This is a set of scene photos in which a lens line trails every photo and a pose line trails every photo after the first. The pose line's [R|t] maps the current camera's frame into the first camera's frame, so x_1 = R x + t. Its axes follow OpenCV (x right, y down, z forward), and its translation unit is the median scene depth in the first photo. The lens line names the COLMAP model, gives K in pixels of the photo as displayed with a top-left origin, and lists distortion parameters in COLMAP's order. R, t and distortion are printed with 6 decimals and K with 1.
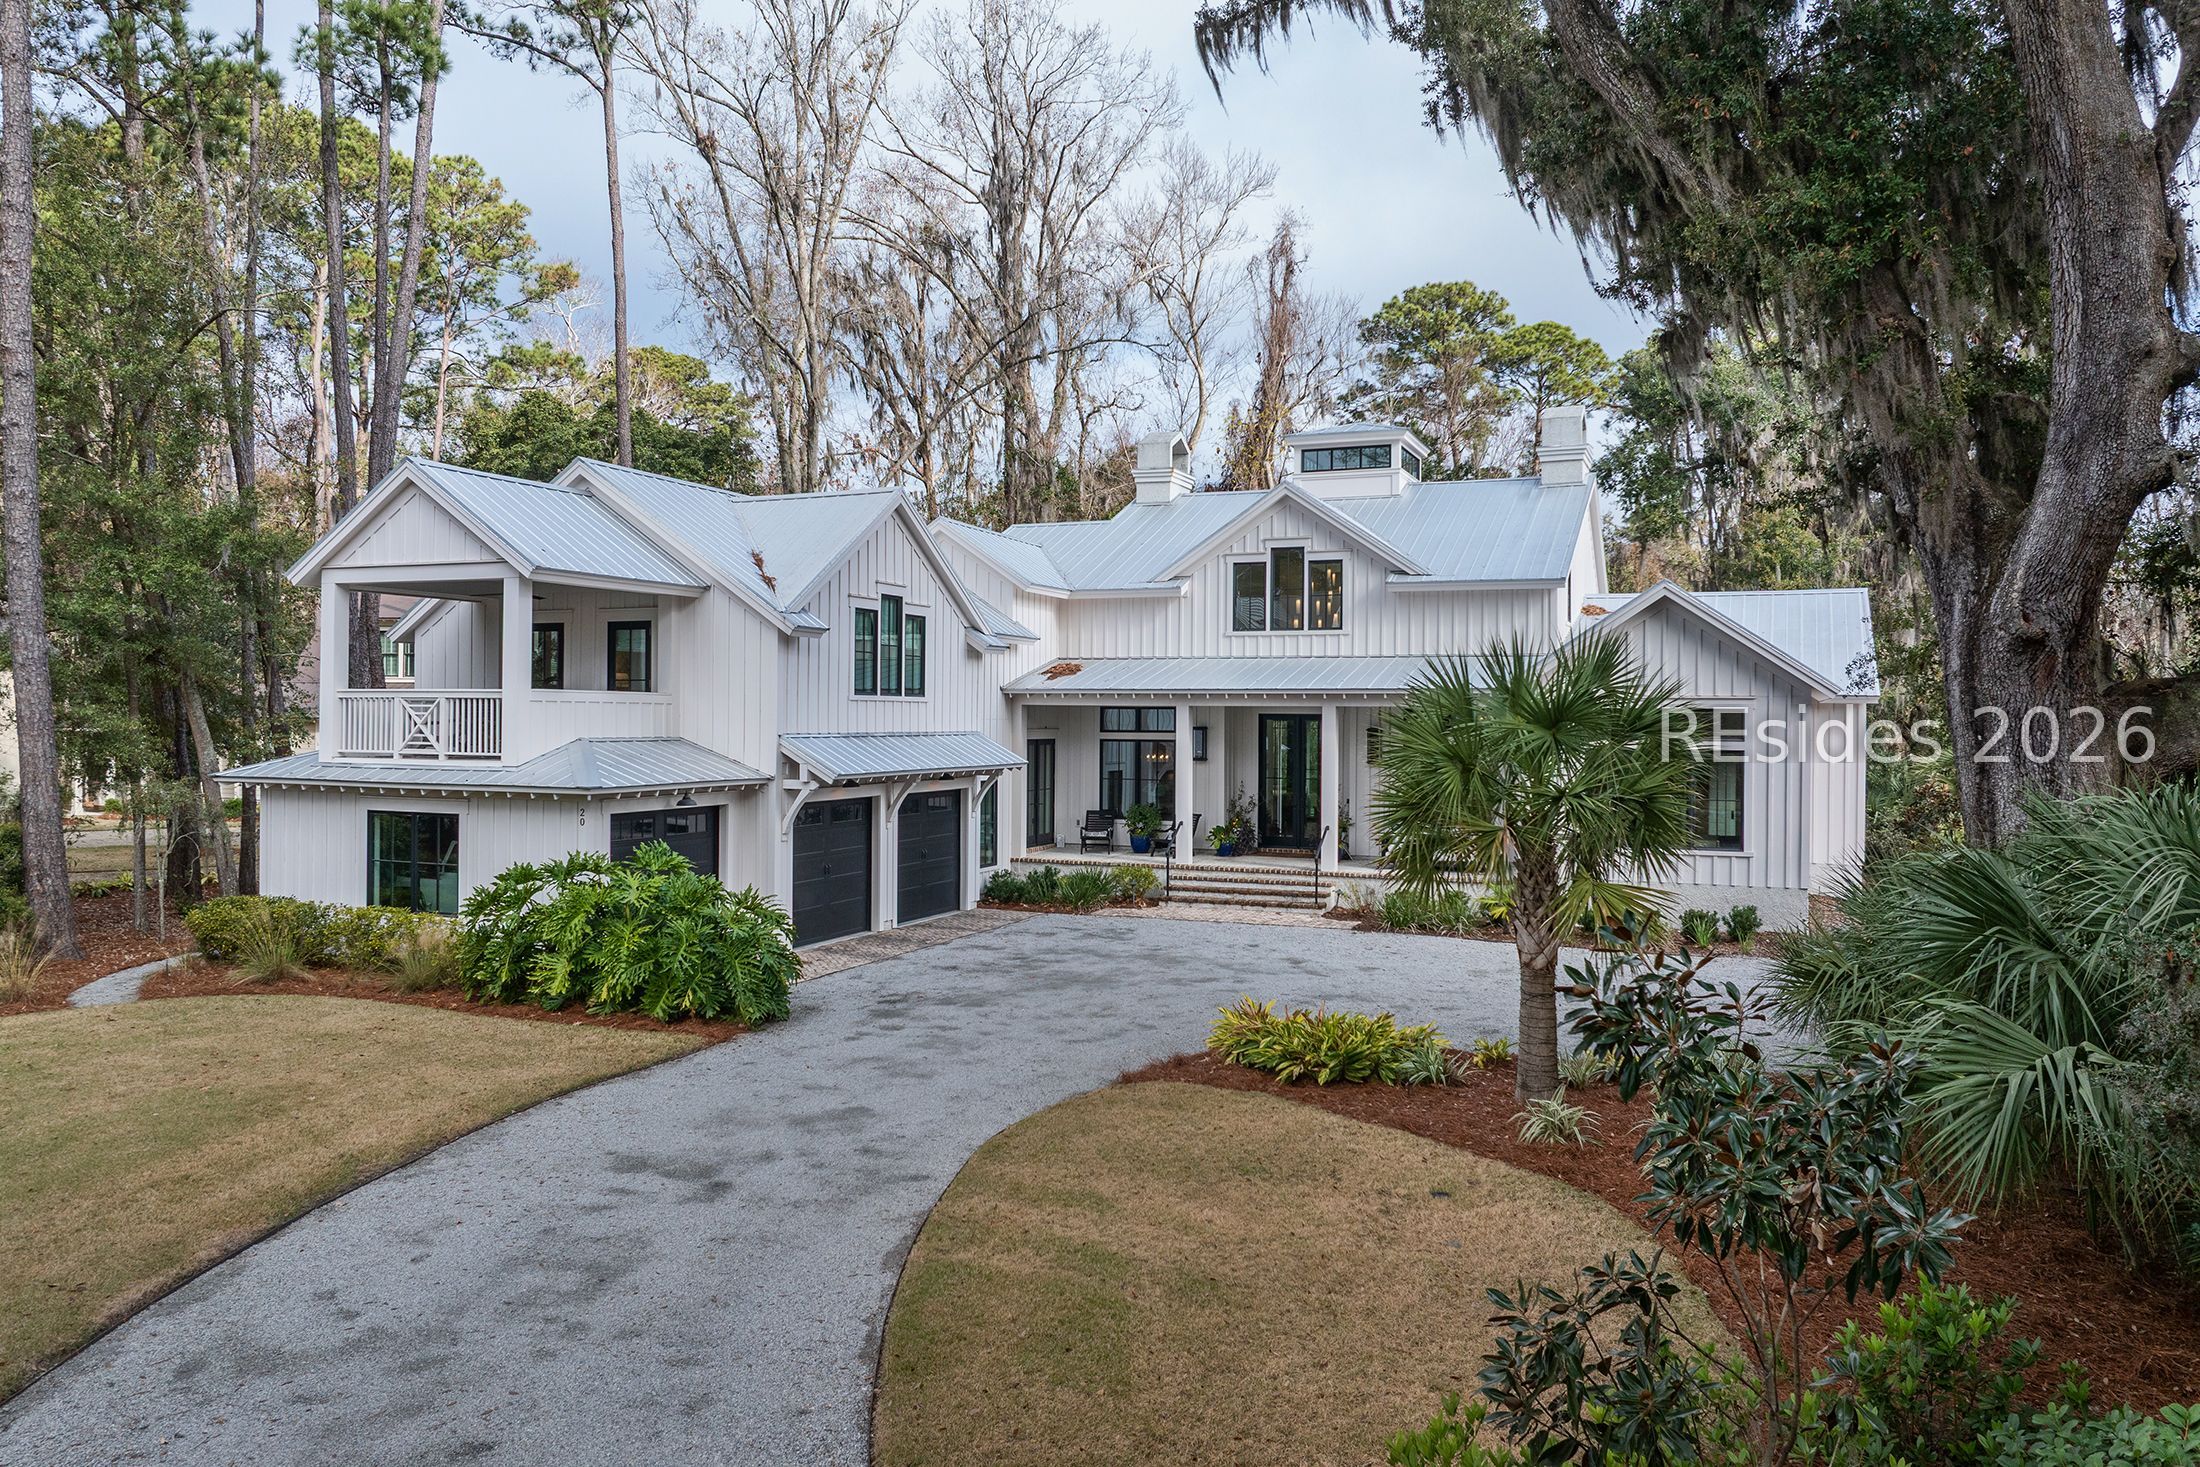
lens RADIAL K [[1550.2, 0, 1143.2], [0, 1550.2, 712.1], [0, 0, 1]] dist [-0.025690, -0.005003]
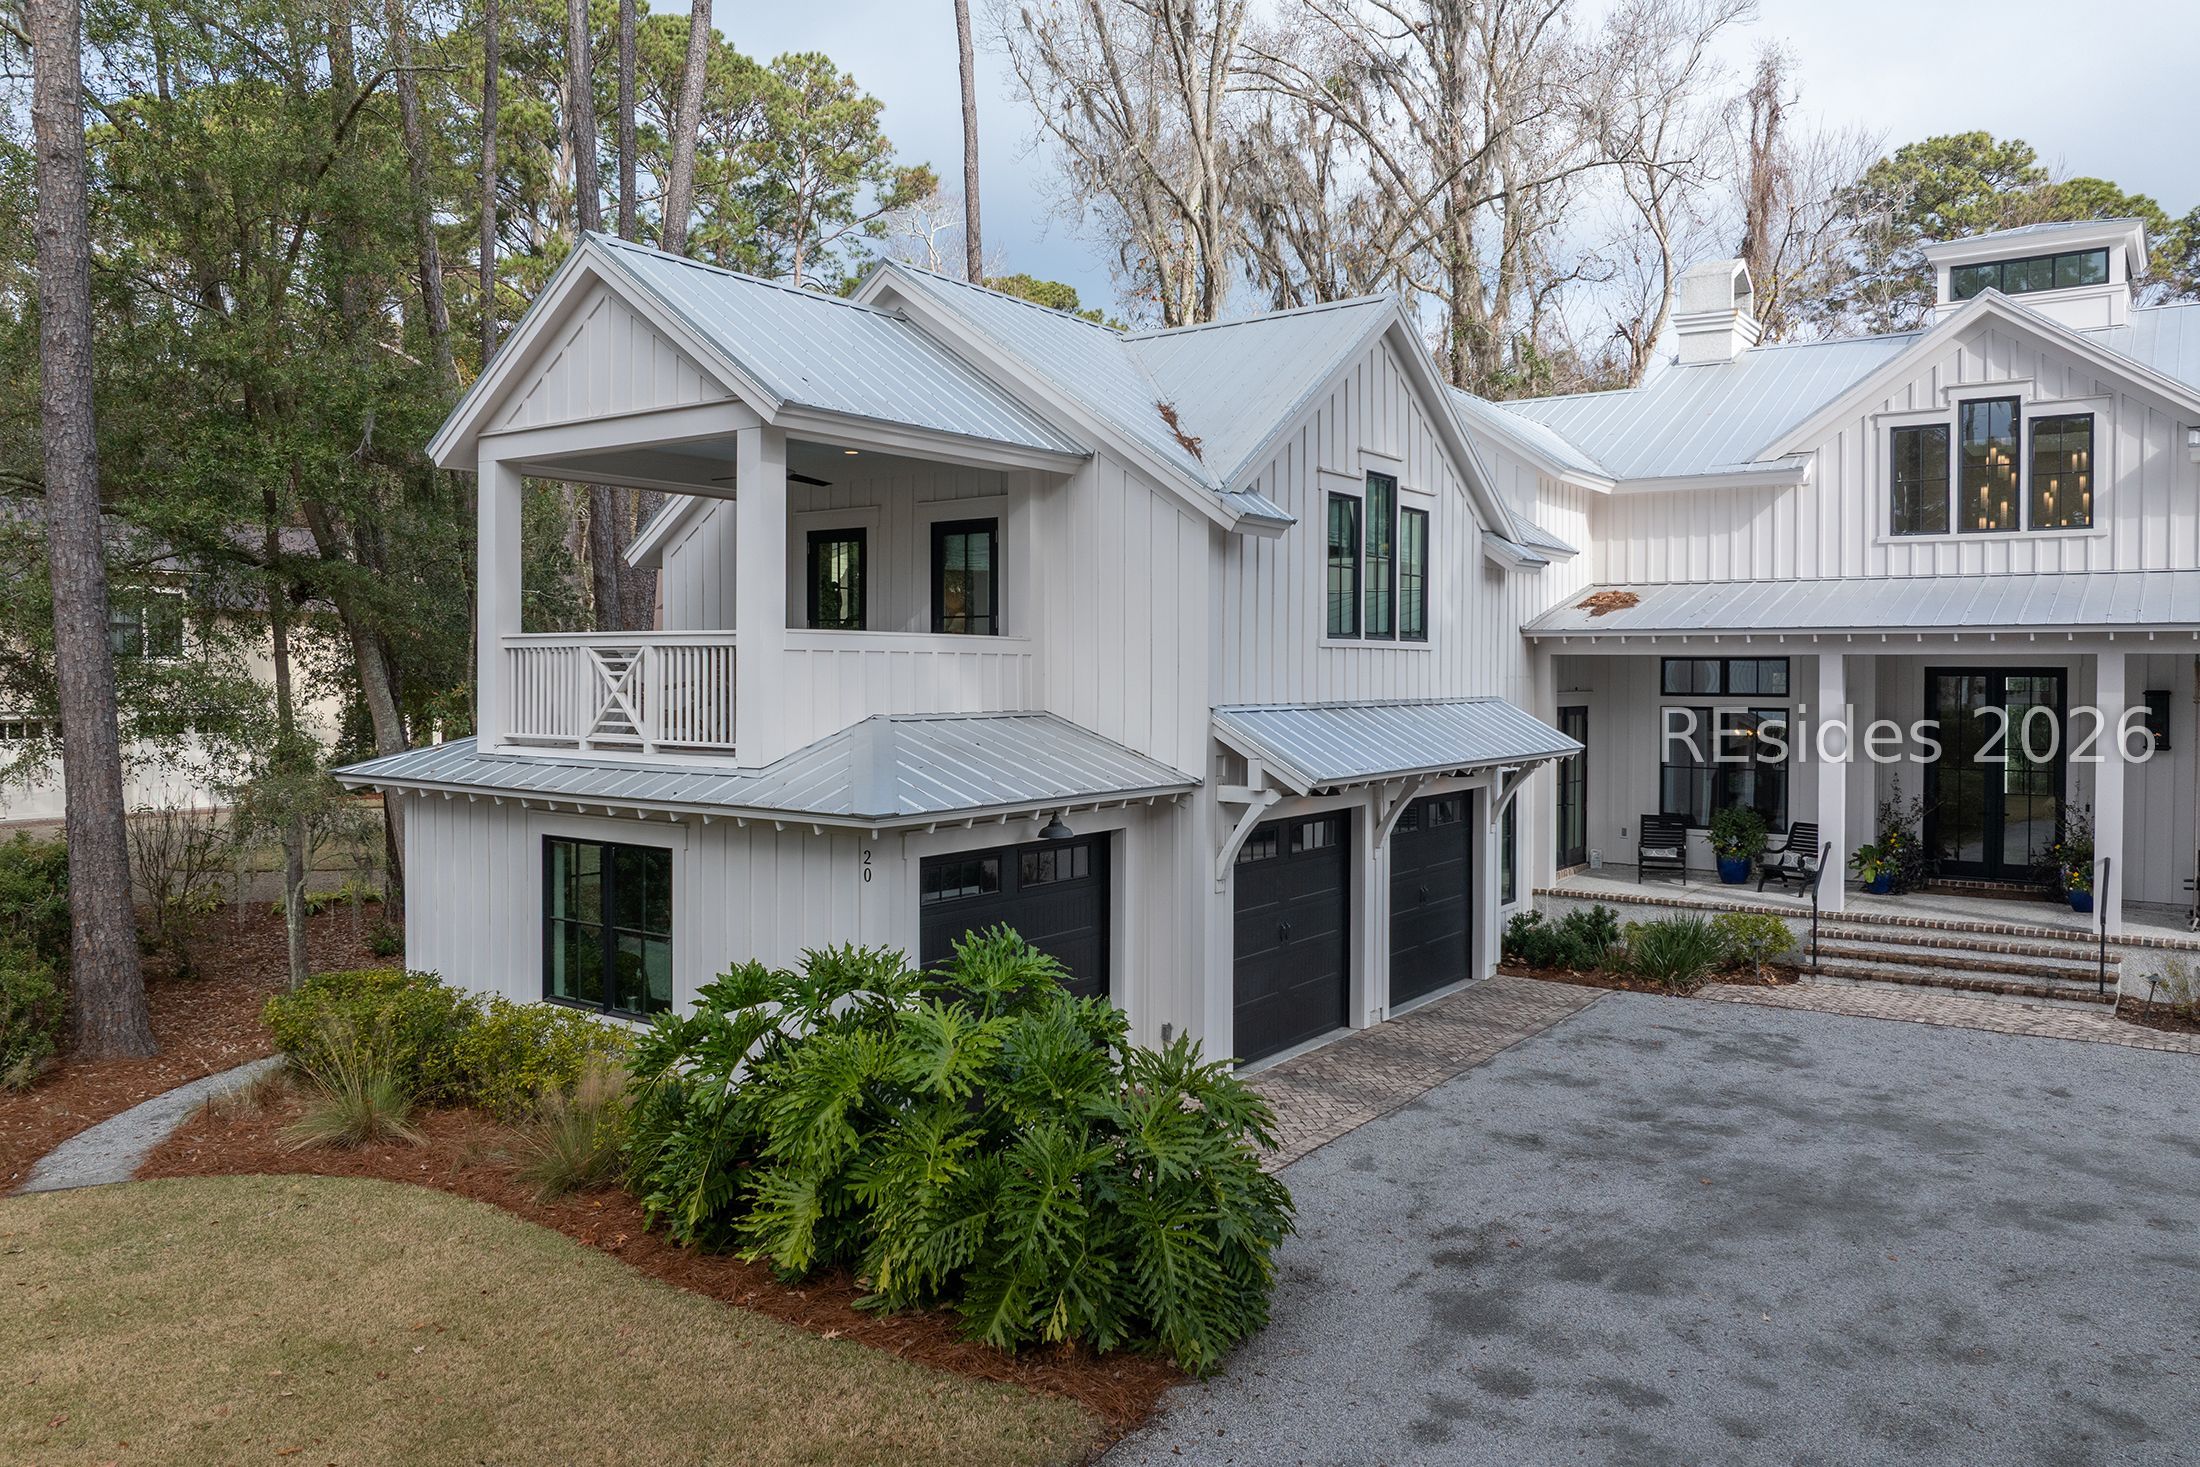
lens RADIAL K [[1550.2, 0, 1143.2], [0, 1550.2, 712.1], [0, 0, 1]] dist [-0.025690, -0.005003]
pose [[0.973016, 0.001999, -0.230727, -0.103679], [0.004829, 0.999567, 0.029023, -0.000342], [0.230685, -0.029354, 0.972585, 0.355593]]
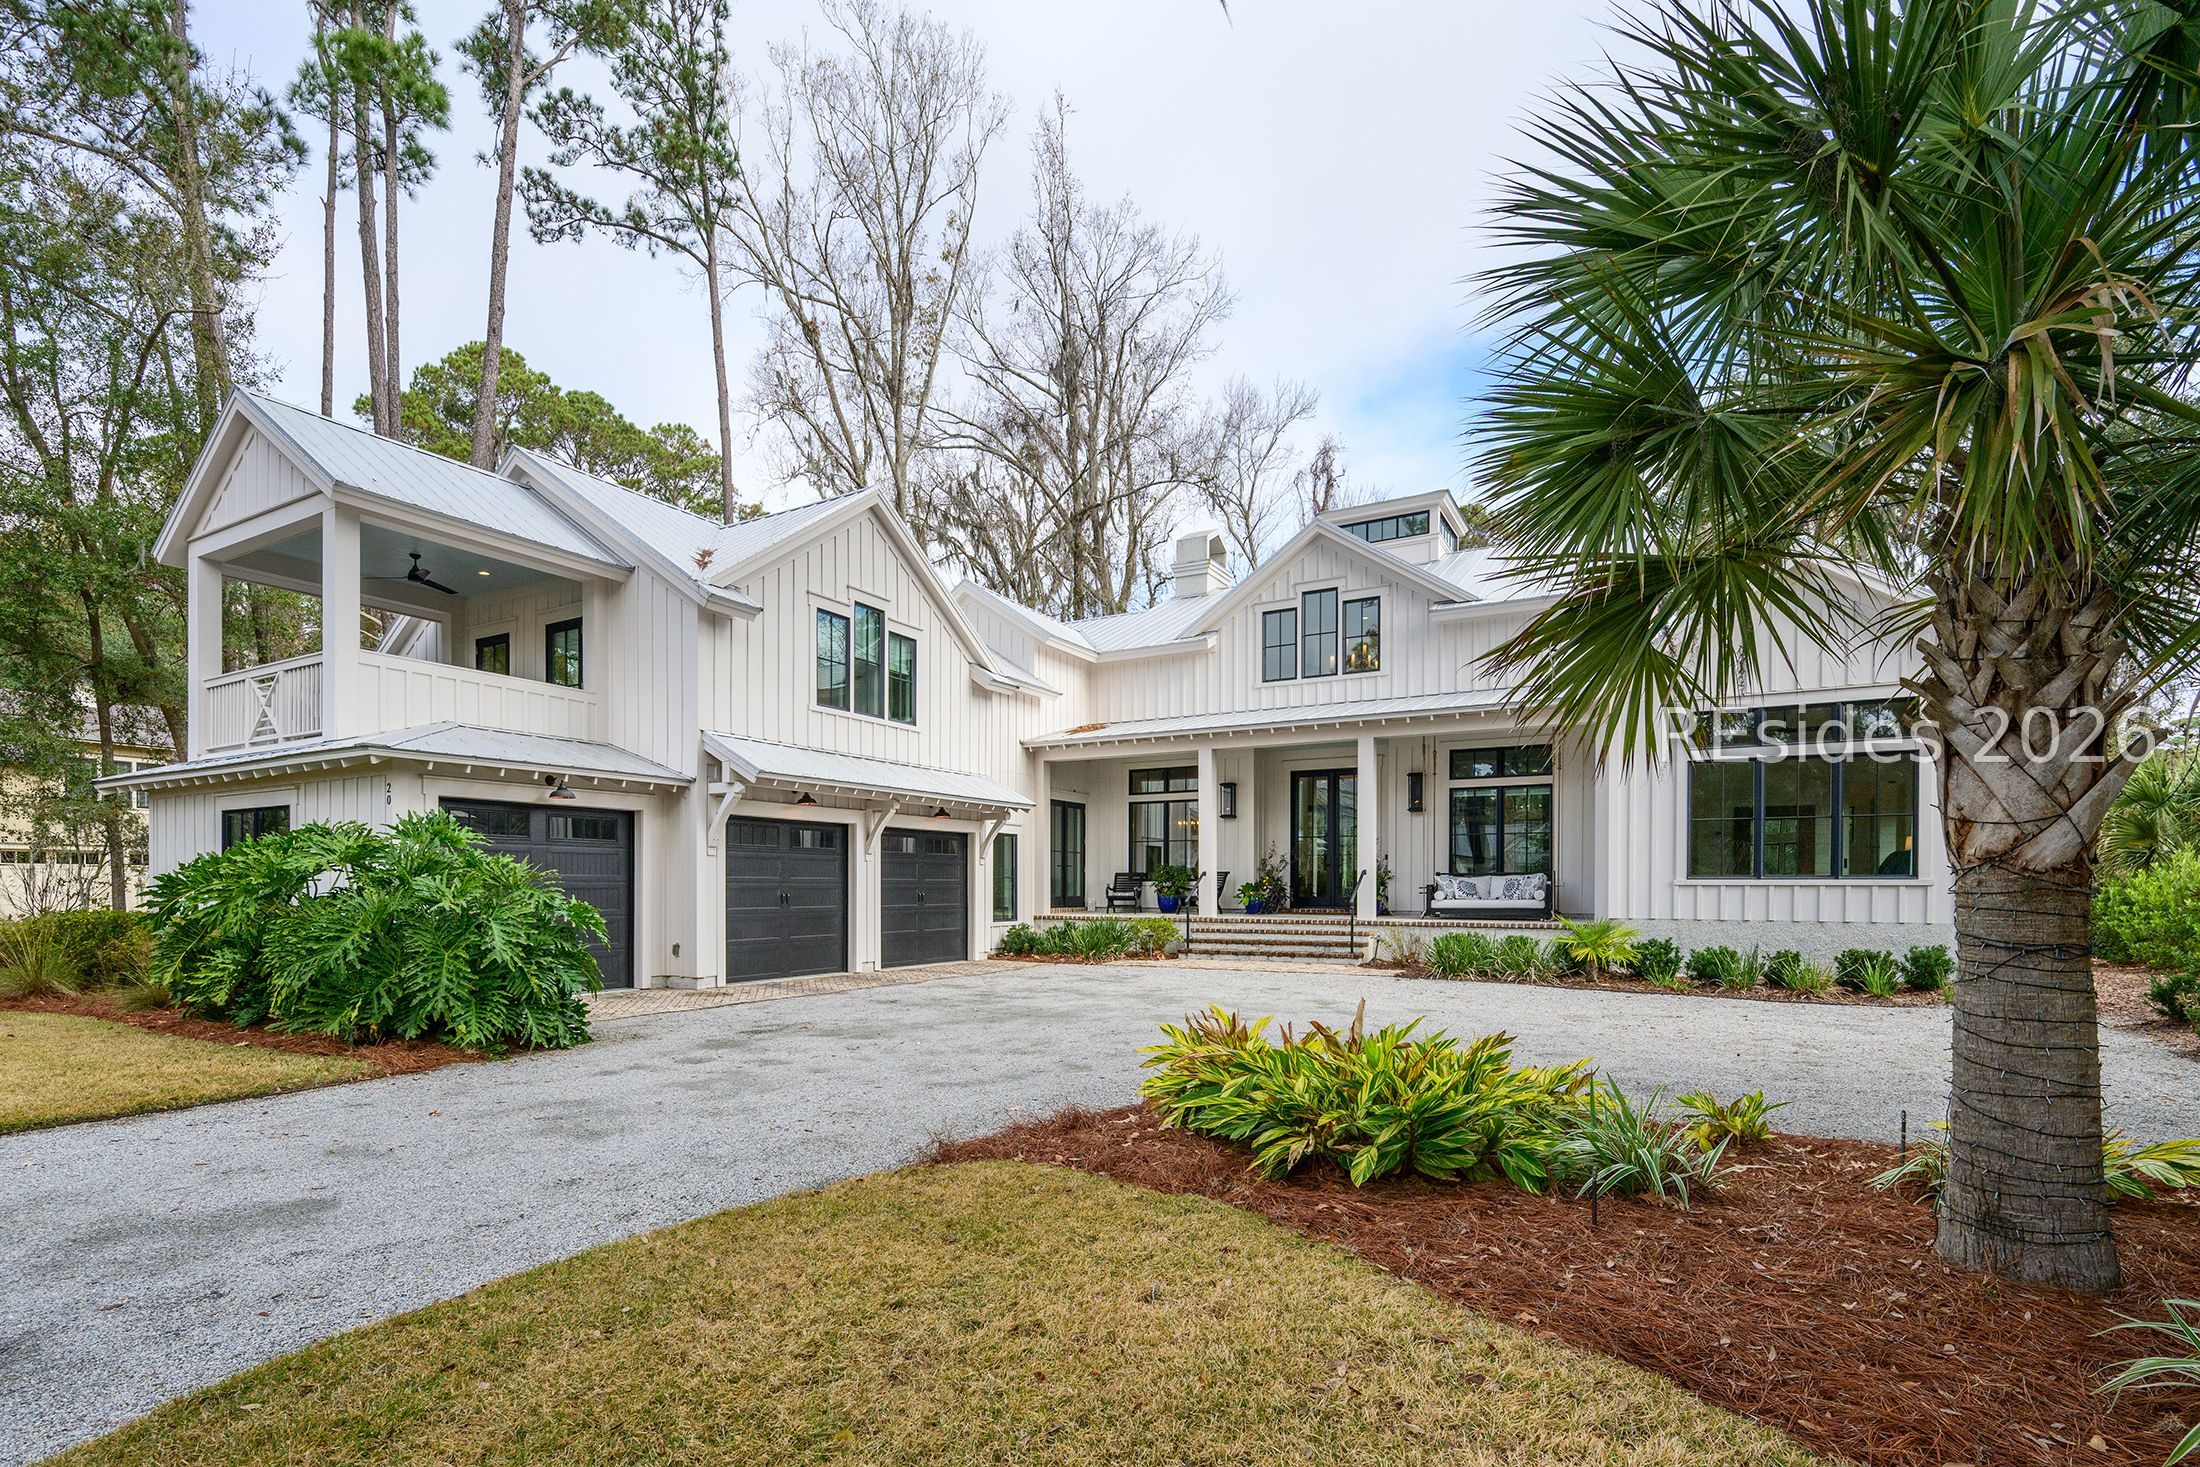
lens RADIAL K [[1052.4, 0, 1066.6], [0, 1052.4, 900.9], [0, 0, 1]] dist [0.000636, -0.000085]
pose [[0.987930, -0.004847, -0.154826, 0.042783], [0.006748, 0.999908, 0.011756, 0.083860], [0.154754, -0.012659, 0.987872, 0.370843]]
